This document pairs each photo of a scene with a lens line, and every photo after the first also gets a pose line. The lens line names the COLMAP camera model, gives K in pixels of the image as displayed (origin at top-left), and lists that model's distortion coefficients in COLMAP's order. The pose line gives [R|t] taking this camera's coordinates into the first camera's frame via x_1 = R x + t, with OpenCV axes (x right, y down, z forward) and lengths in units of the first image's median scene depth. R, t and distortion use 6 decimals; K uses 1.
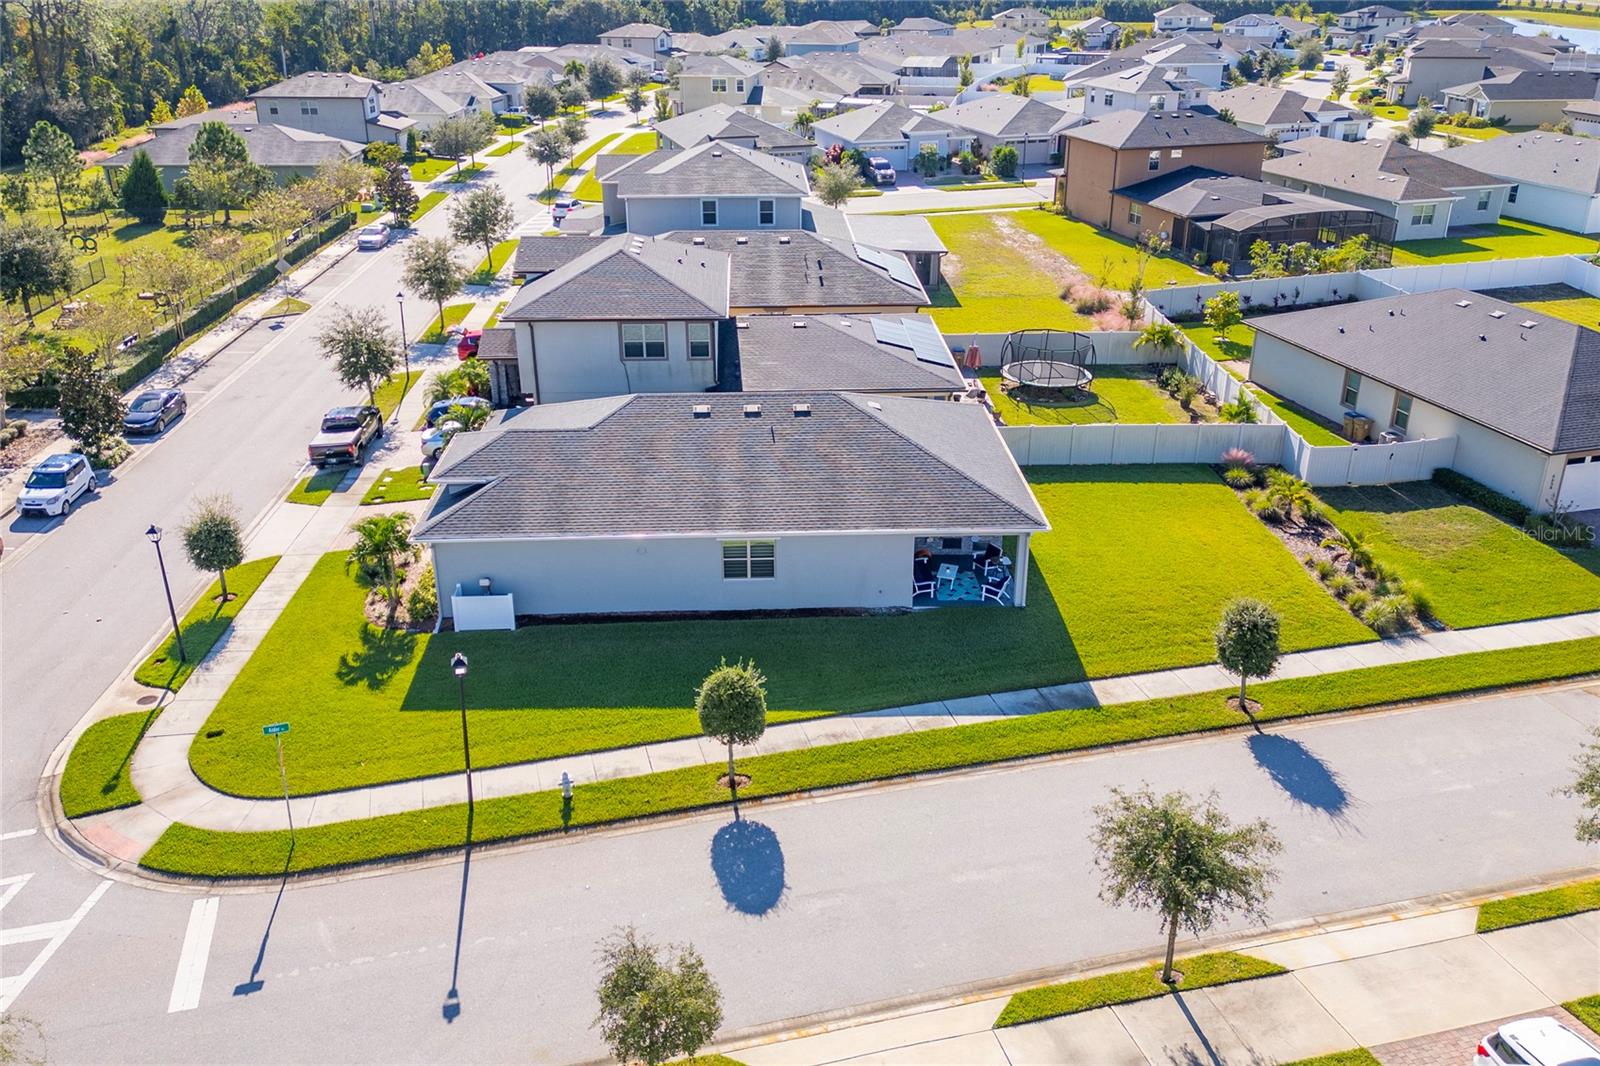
lens RADIAL K [[1333.9, 0, 800.0], [0, 1333.9, 533.0], [0, 0, 1]] dist [0.025908, 0.000969]
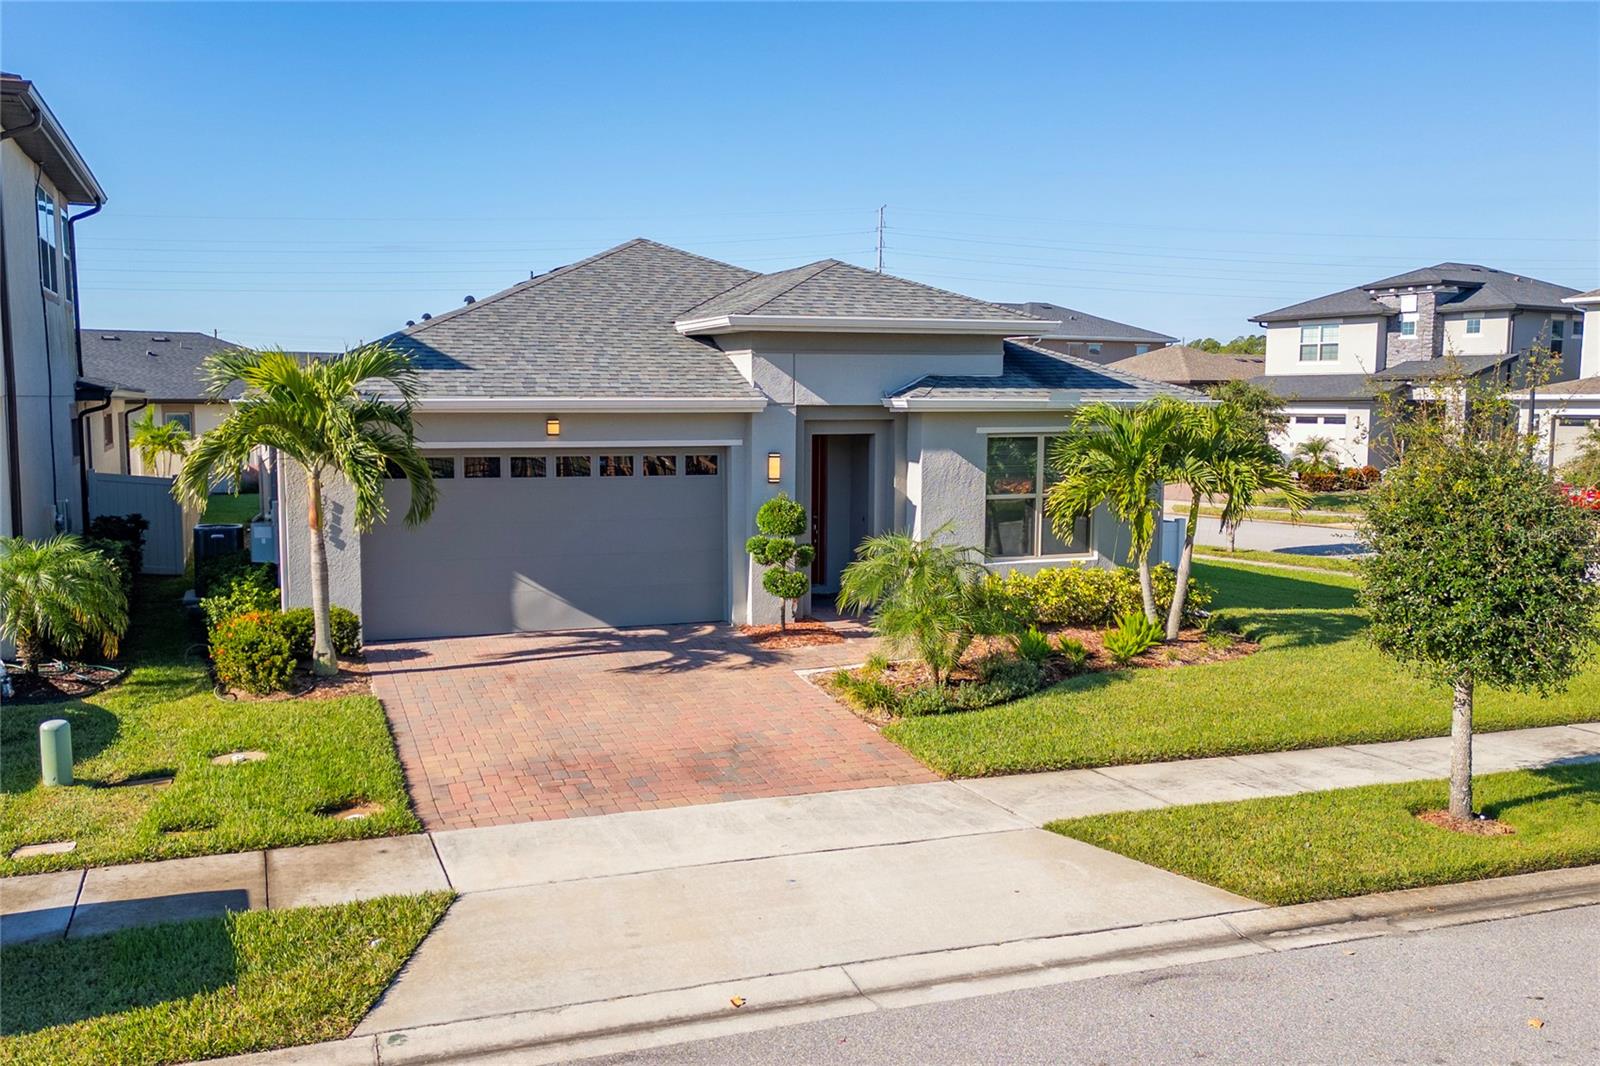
lens RADIAL K [[1367.5, 0, 792.5], [0, 1367.5, 512.1], [0, 0, 1]] dist [0.074506, -0.065655]
pose [[-0.327150, -0.075814, 0.941926, -0.702783], [0.379149, 0.902495, 0.204326, -0.109788], [-0.865574, 0.423975, -0.266507, 1.313191]]
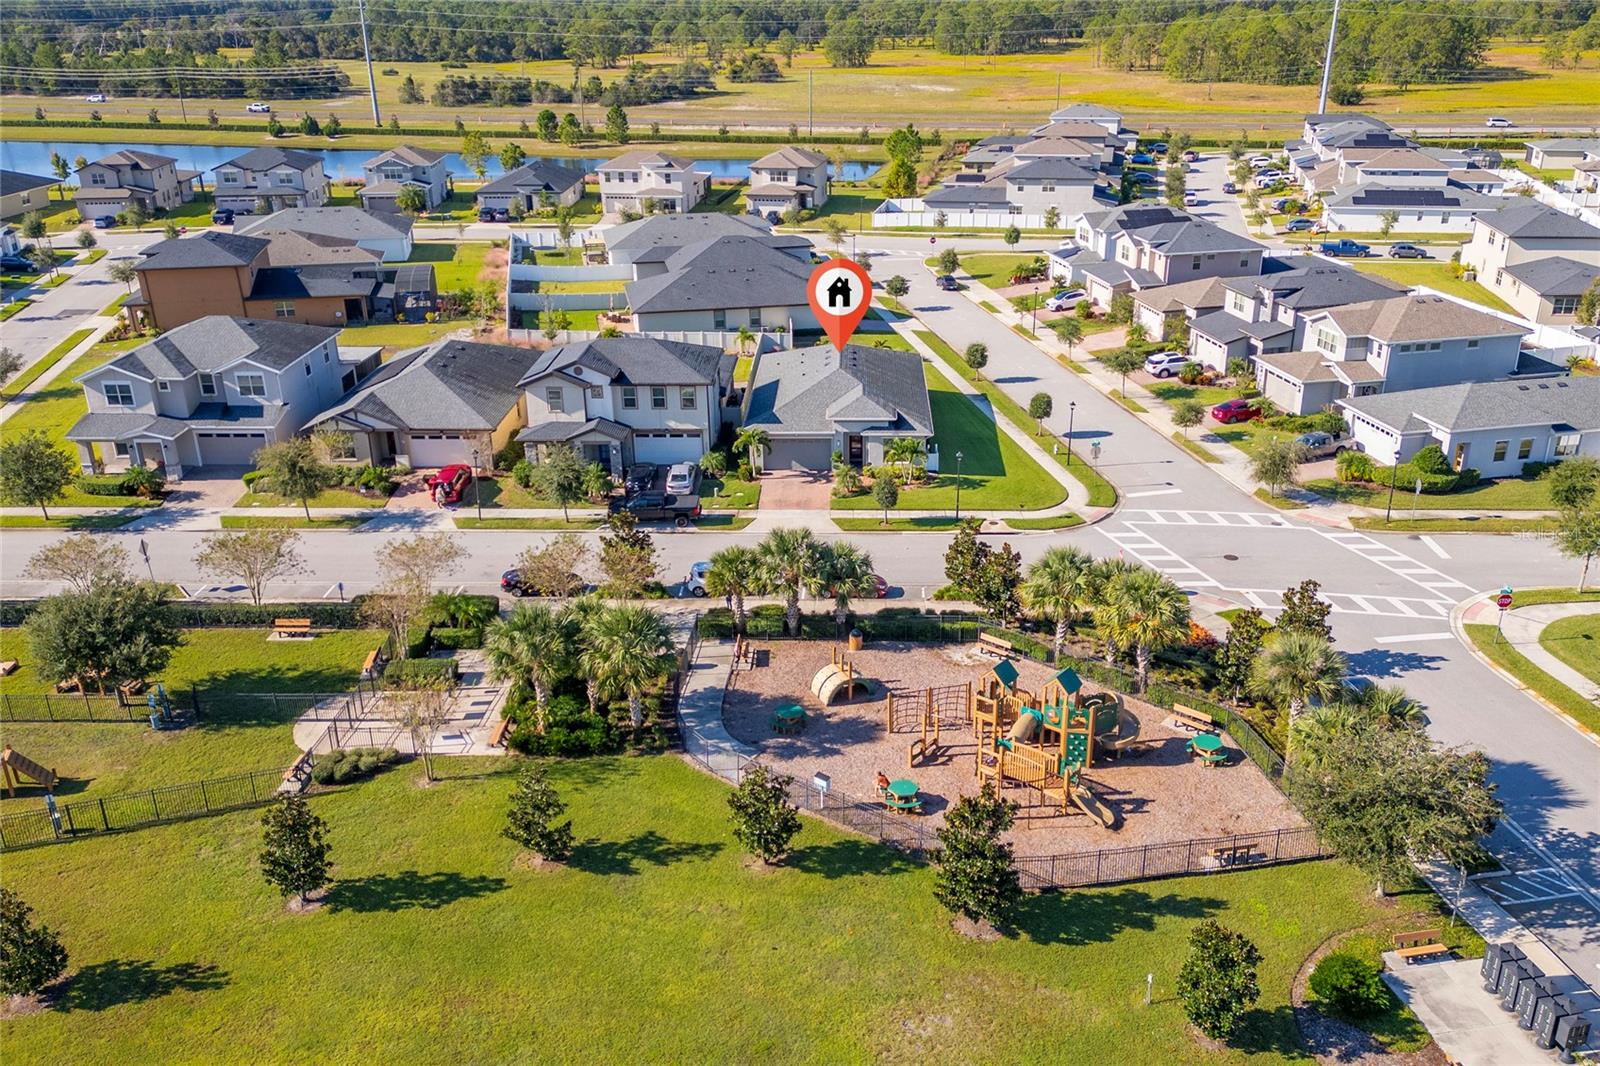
lens RADIAL K [[1356.3, 0, 864.1], [0, 1356.3, 533.9], [0, 0, 1]] dist [0.084065, -0.073494]
pose [[0.043975, -0.381428, 0.923352, -2.428177], [0.406641, 0.851052, 0.332195, -0.639953], [-0.912529, 0.360864, 0.192529, 0.772959]]
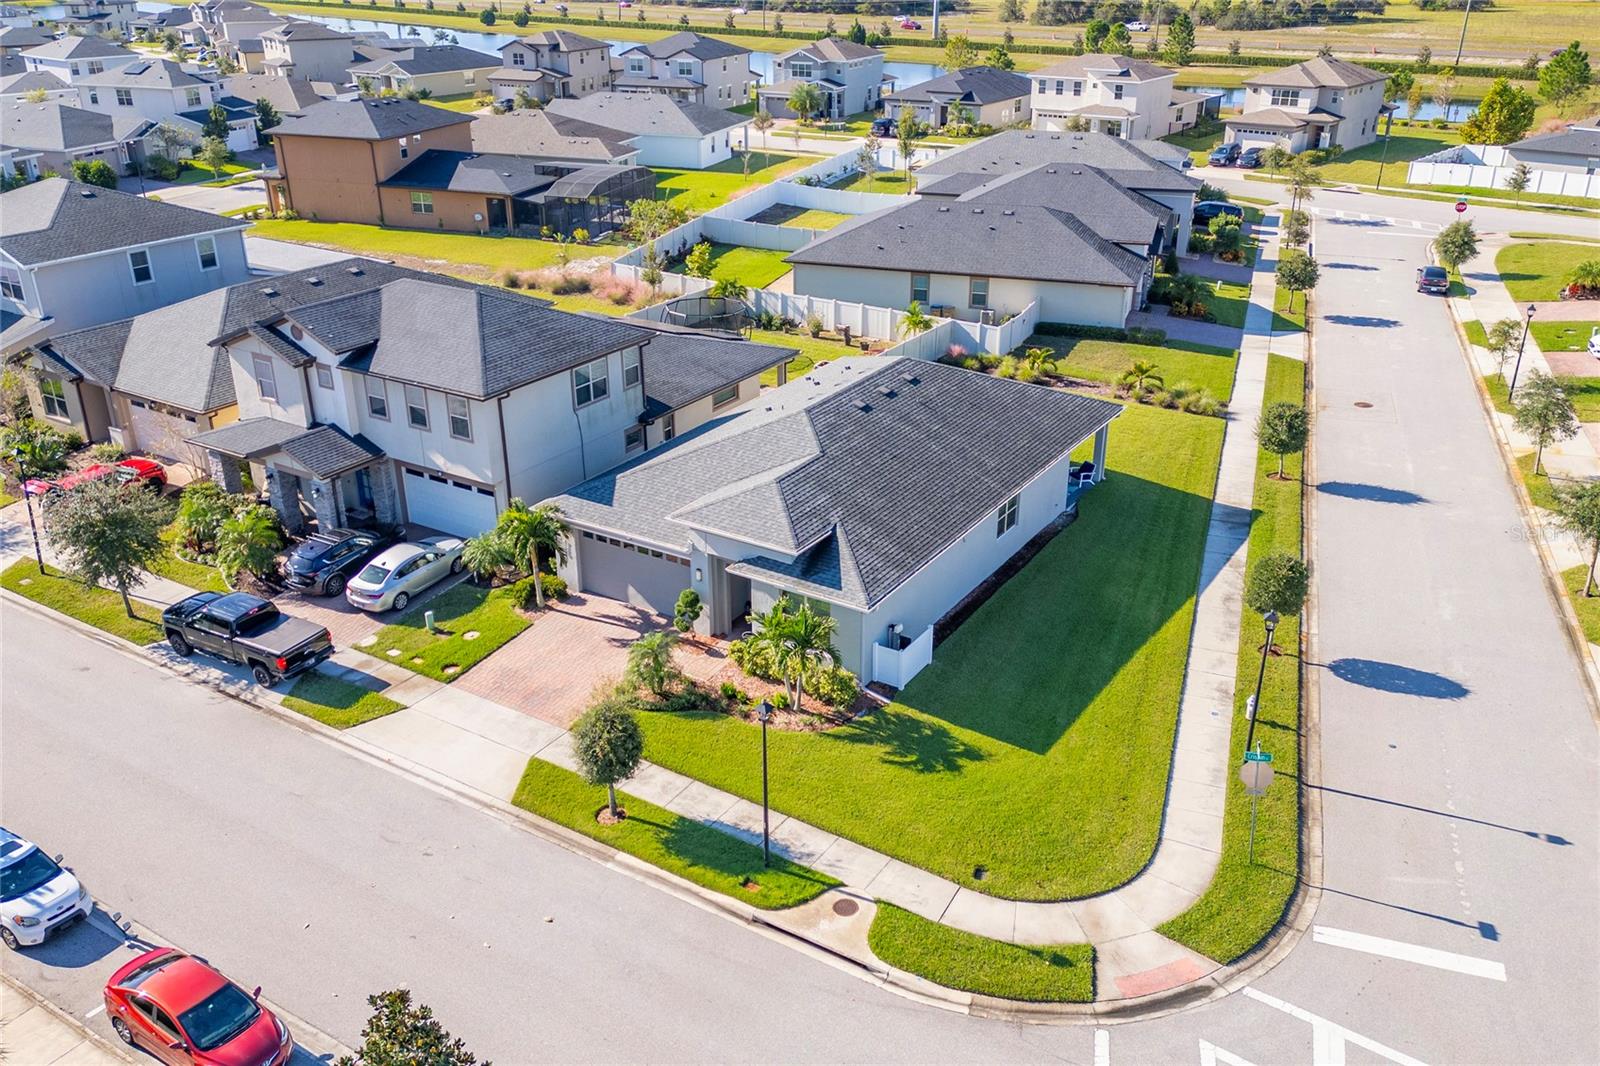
lens RADIAL K [[1367.5, 0, 792.5], [0, 1367.5, 512.1], [0, 0, 1]] dist [0.074506, -0.065655]
pose [[0.569804, -0.323088, 0.755604, -1.011027], [0.333838, 0.931190, 0.146417, -0.207619], [-0.750916, 0.168820, 0.638455, 0.478470]]
